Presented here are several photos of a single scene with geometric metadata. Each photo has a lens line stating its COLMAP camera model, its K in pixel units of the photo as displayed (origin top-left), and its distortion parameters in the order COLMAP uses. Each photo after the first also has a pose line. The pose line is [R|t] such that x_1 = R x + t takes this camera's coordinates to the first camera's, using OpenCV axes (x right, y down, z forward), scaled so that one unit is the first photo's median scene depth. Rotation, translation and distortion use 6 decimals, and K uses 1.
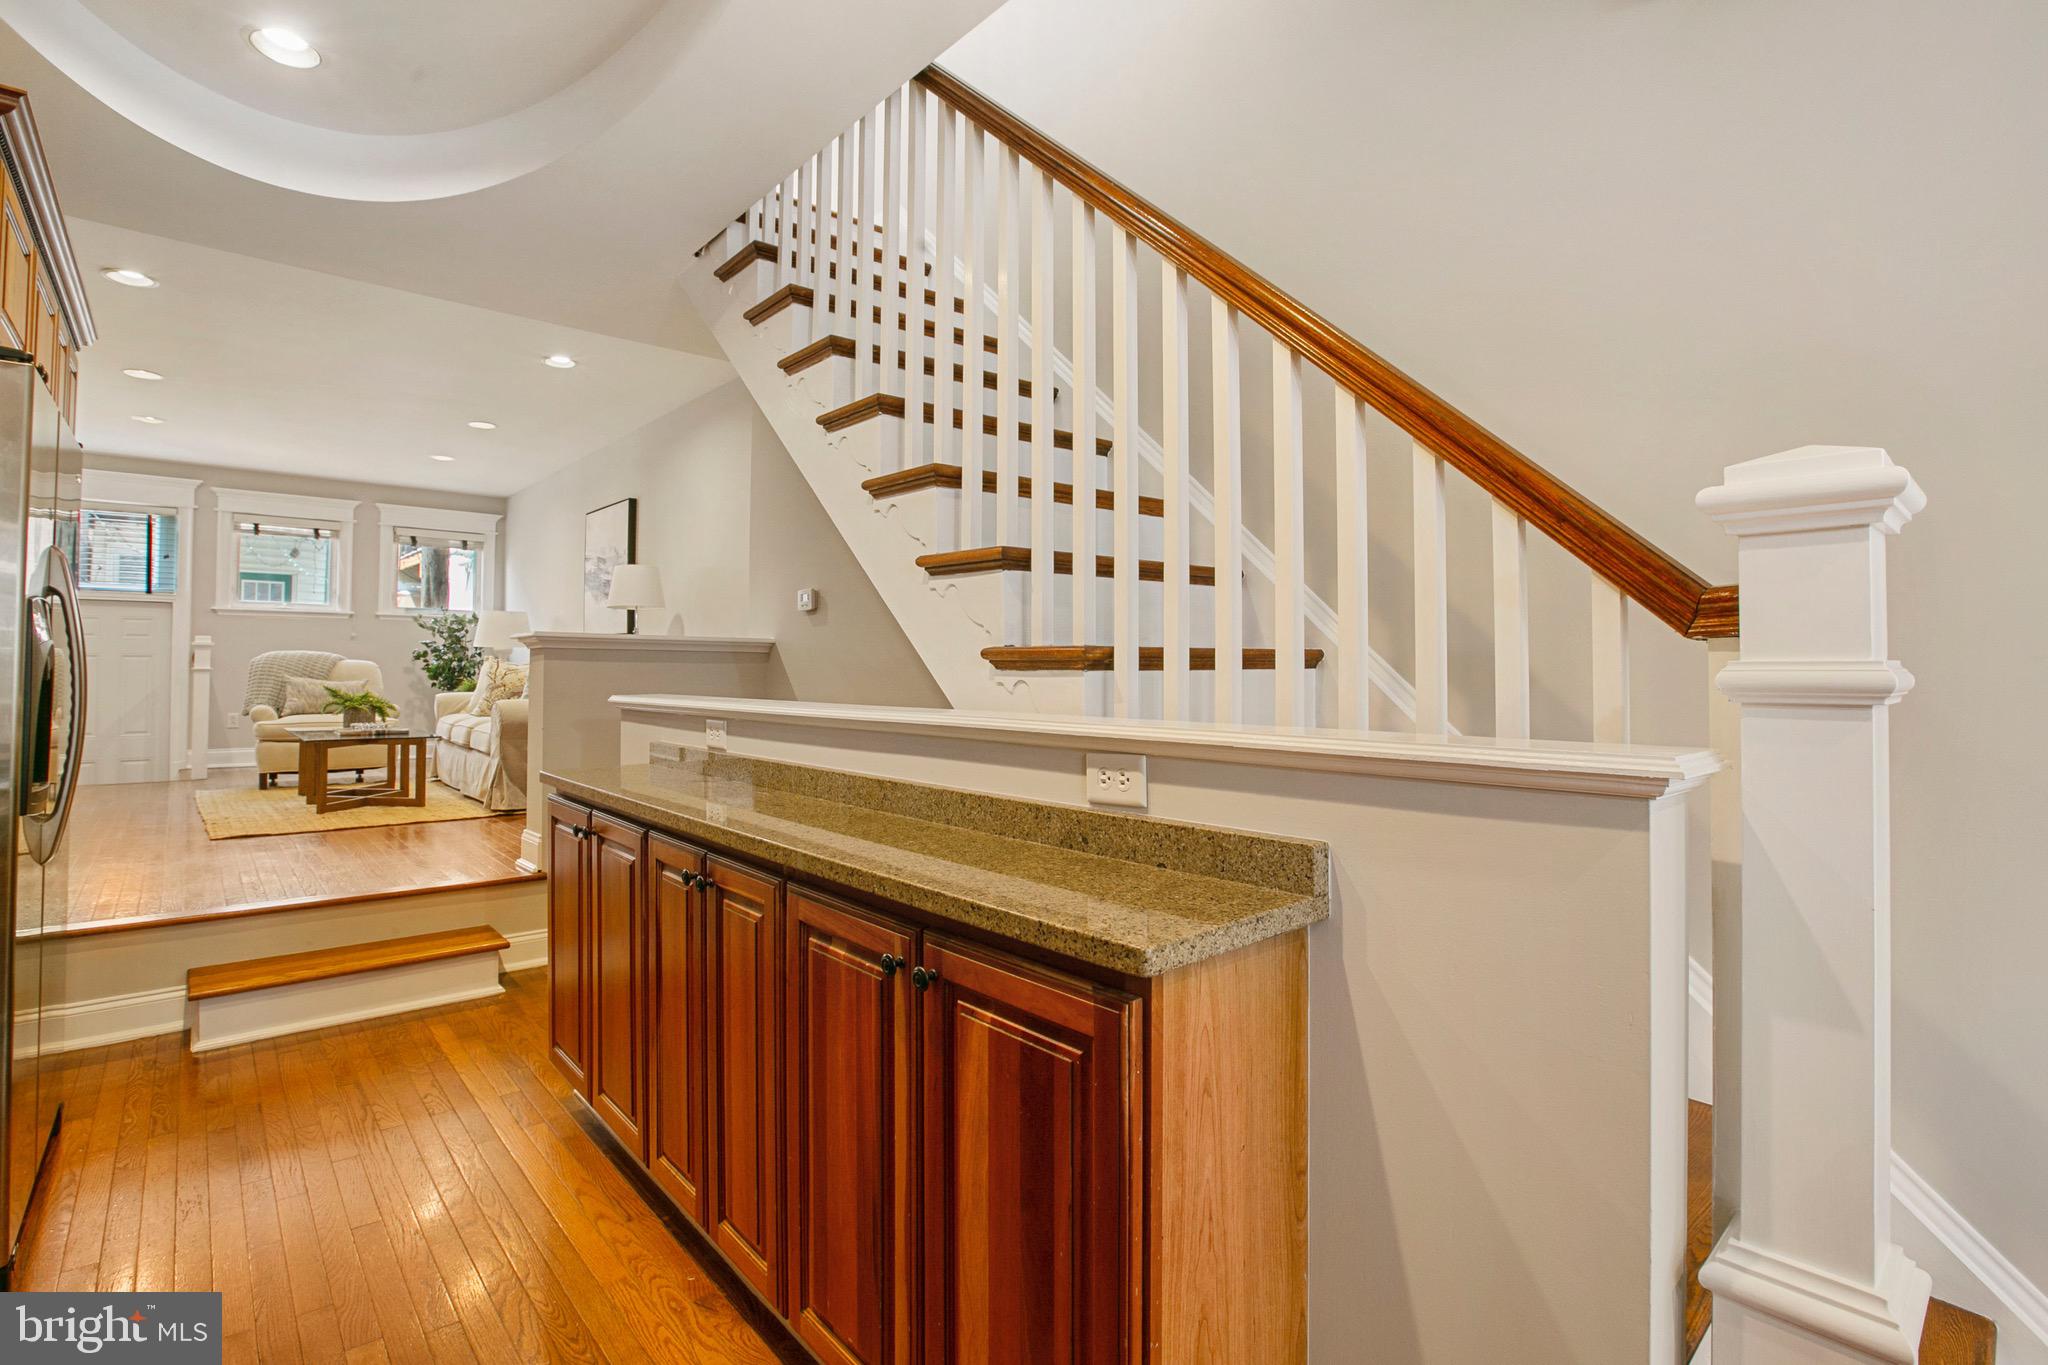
lens RADIAL K [[962.5, 0, 1008.0], [0, 962.5, 643.5], [0, 0, 1]] dist [-0.050582, 0.020575]
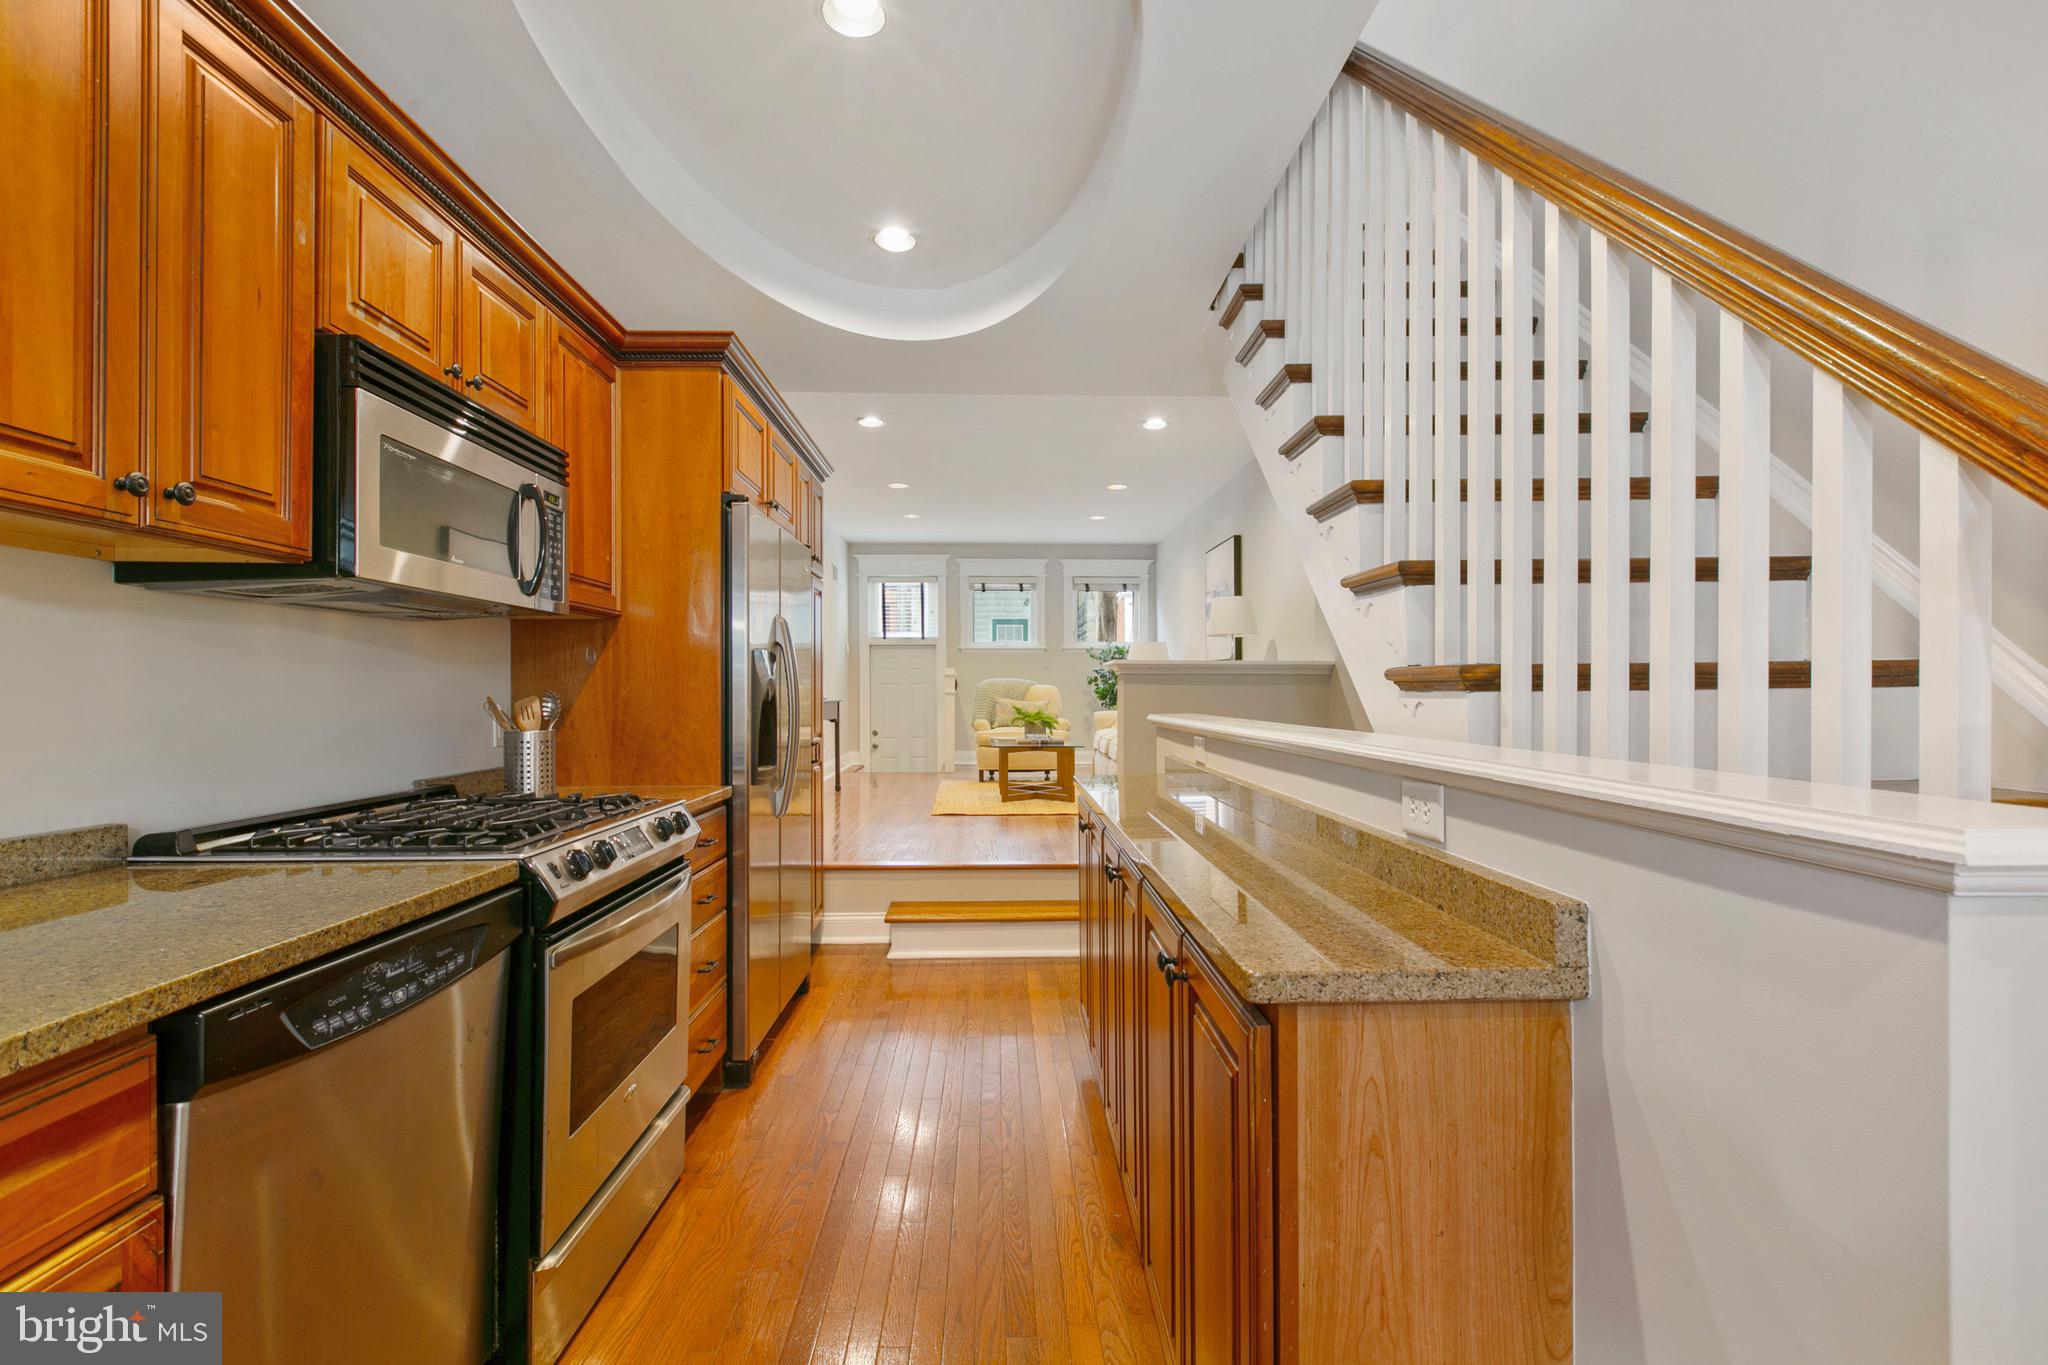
lens RADIAL K [[922.0, 0, 1024.8], [0, 922.0, 691.4], [0, 0, 1]] dist [0.005130, 0.000668]
pose [[0.776885, -0.004082, -0.629630, 0.075914], [0.021931, 0.999548, 0.020580, 0.000269], [0.629261, -0.029797, 0.776623, 0.015952]]
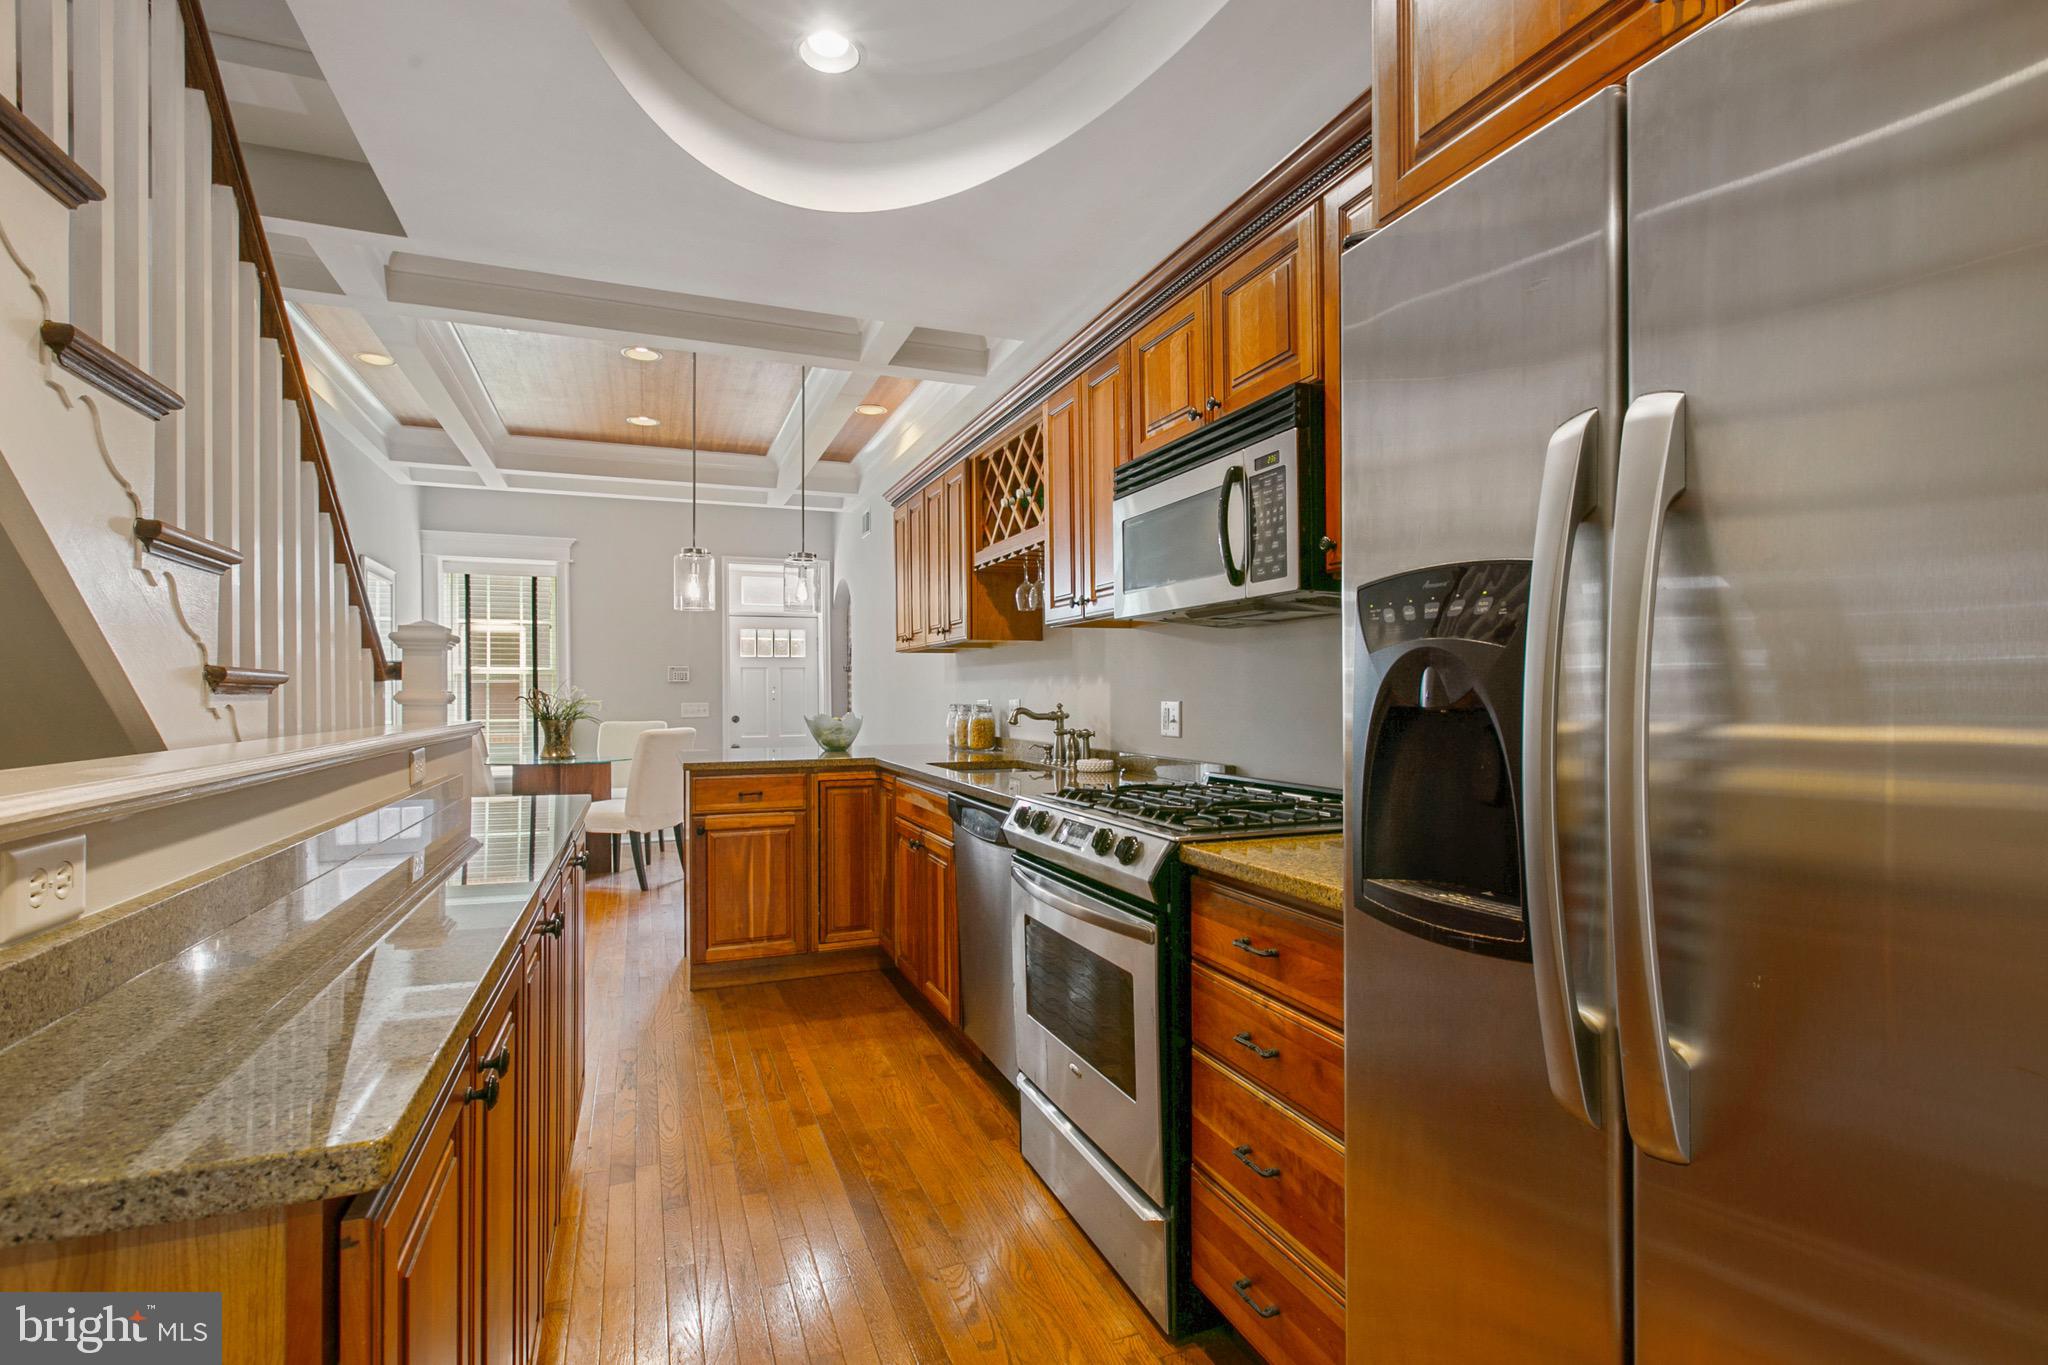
lens RADIAL K [[948.1, 0, 992.6], [0, 948.1, 692.5], [0, 0, 1]] dist [0.000297, 0.000037]
pose [[-0.939976, 0.002167, 0.341233, -0.252962], [-0.008679, 0.999505, -0.030255, 0.013188], [-0.341129, -0.031401, -0.939492, 0.428155]]
